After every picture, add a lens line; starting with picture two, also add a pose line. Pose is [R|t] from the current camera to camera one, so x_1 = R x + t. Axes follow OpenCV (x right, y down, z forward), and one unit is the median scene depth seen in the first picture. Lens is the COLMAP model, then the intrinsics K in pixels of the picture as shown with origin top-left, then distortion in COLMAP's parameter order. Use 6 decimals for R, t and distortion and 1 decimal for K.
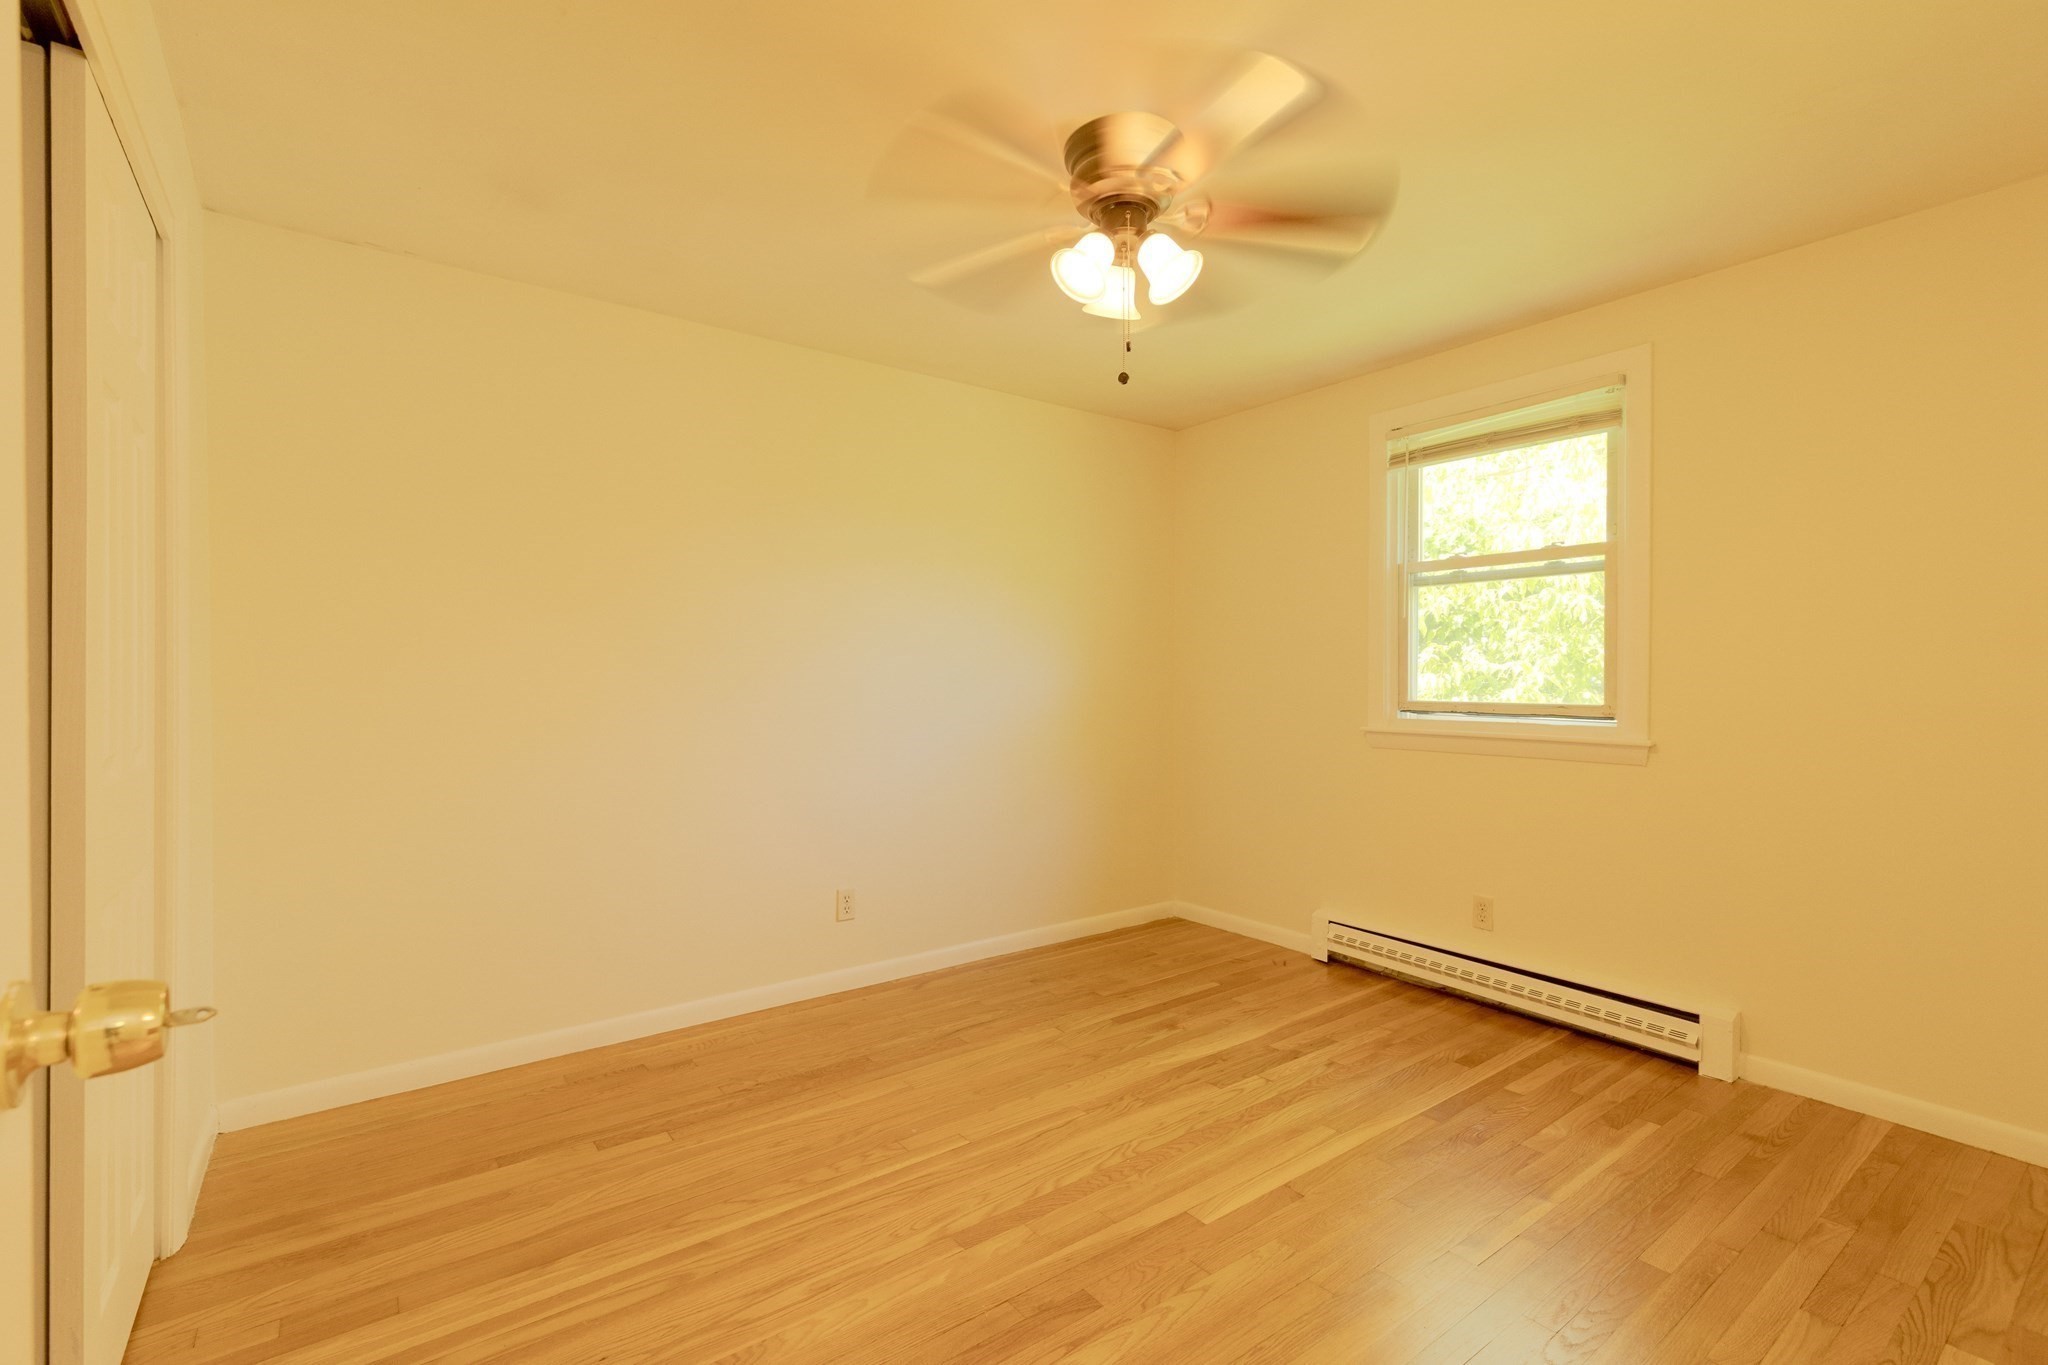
lens RADIAL K [[916.8, 0, 1027.8], [0, 916.8, 683.6], [0, 0, 1]] dist [0.010949, -0.000747]
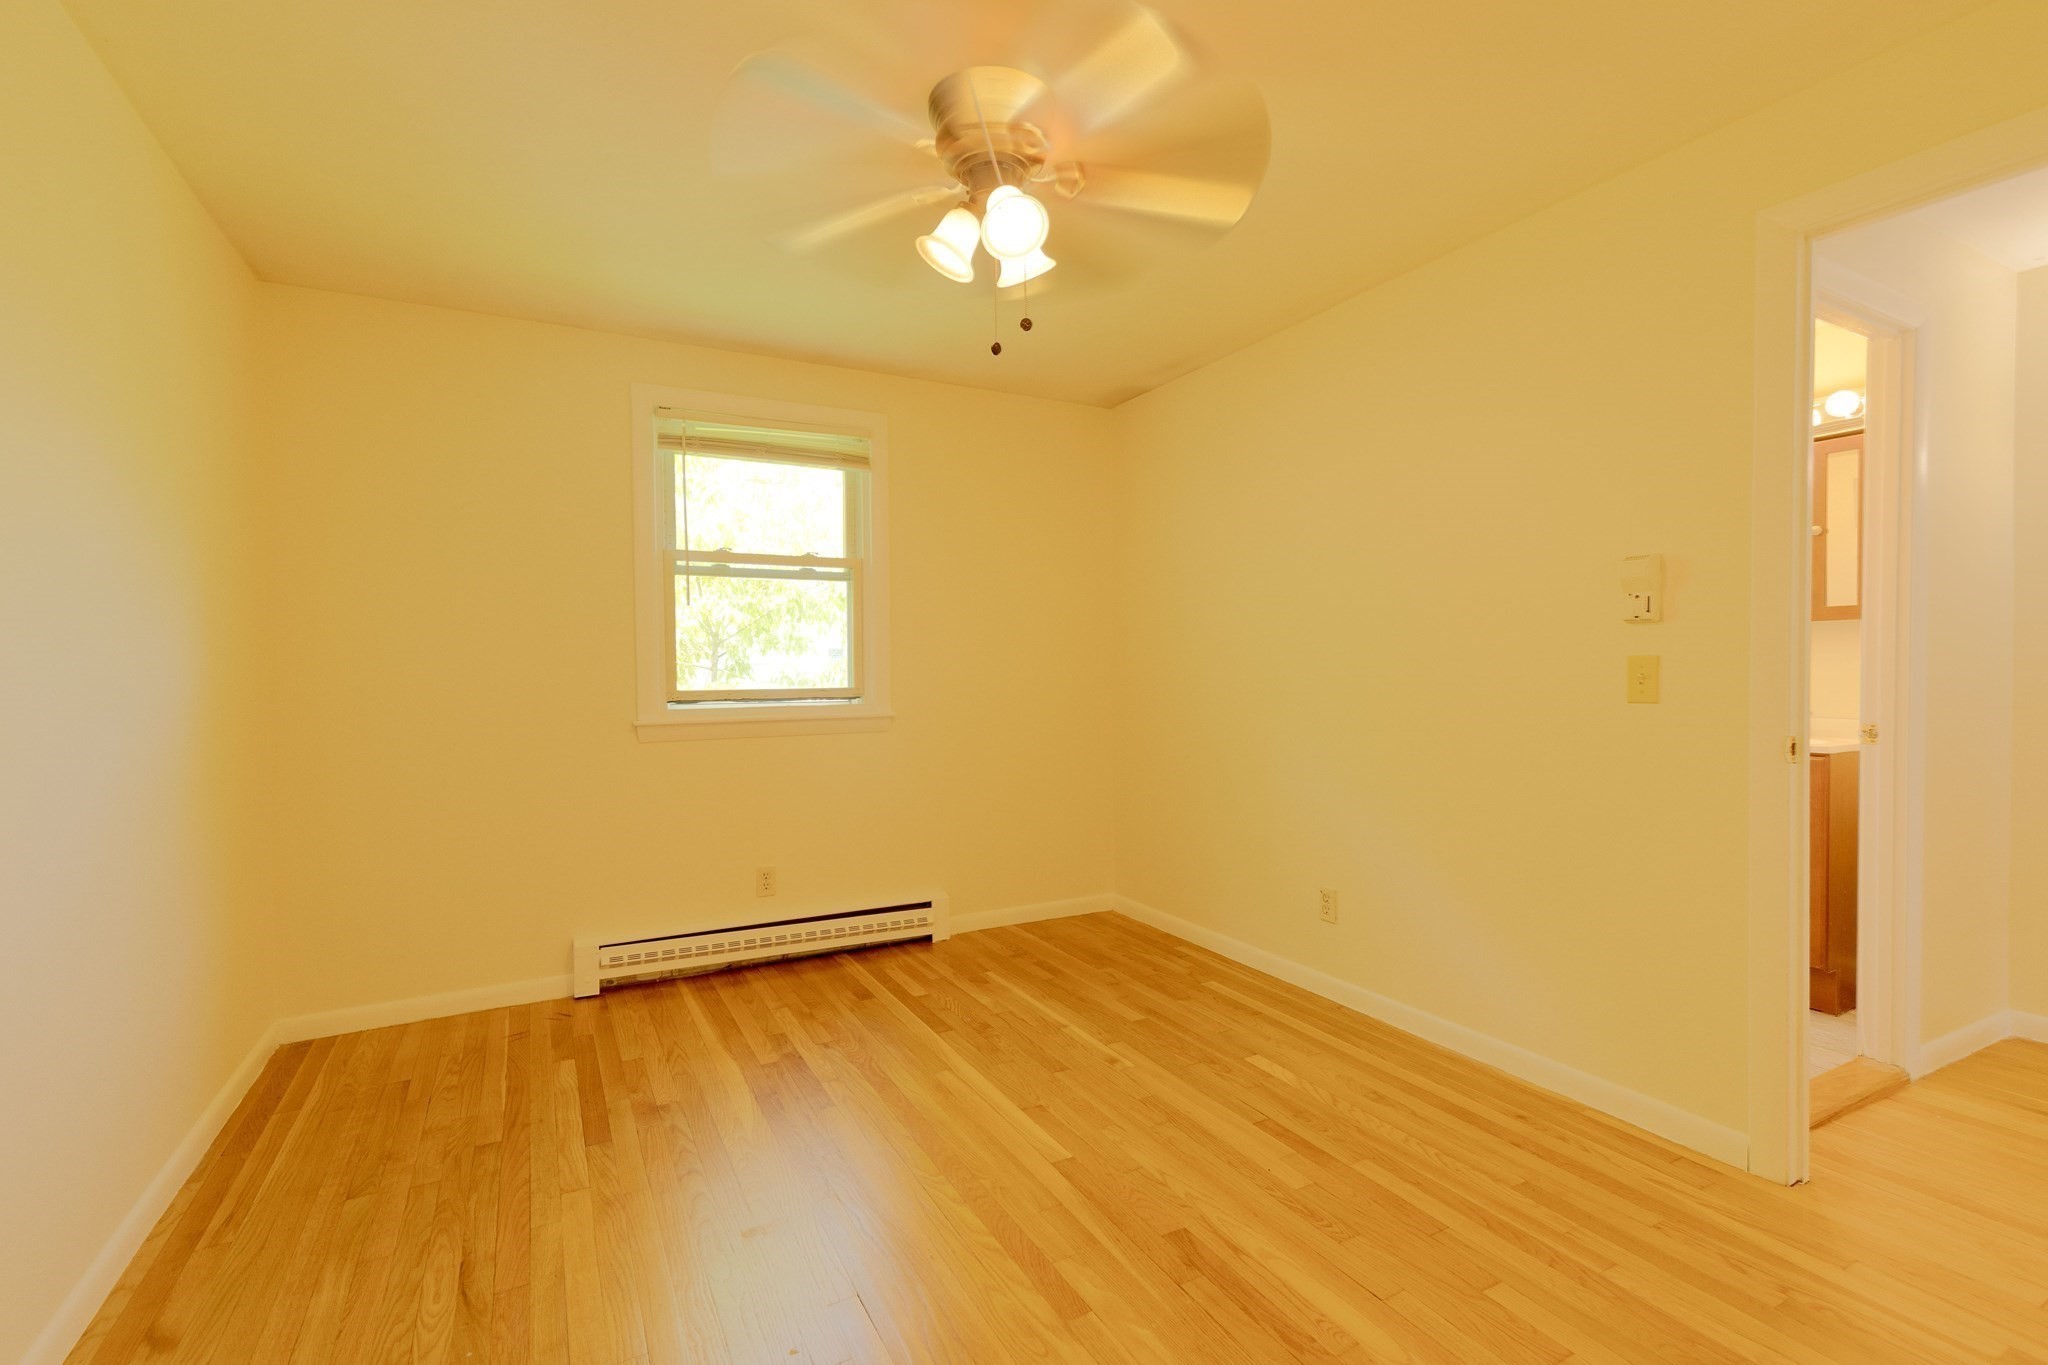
lens RADIAL K [[916.8, 0, 1027.8], [0, 916.8, 683.6], [0, 0, 1]] dist [0.010949, -0.000747]
pose [[0.152232, -0.020945, 0.988123, -0.571863], [0.017168, 0.999681, 0.018545, -0.001054], [-0.988196, 0.014141, 0.152543, 0.561483]]
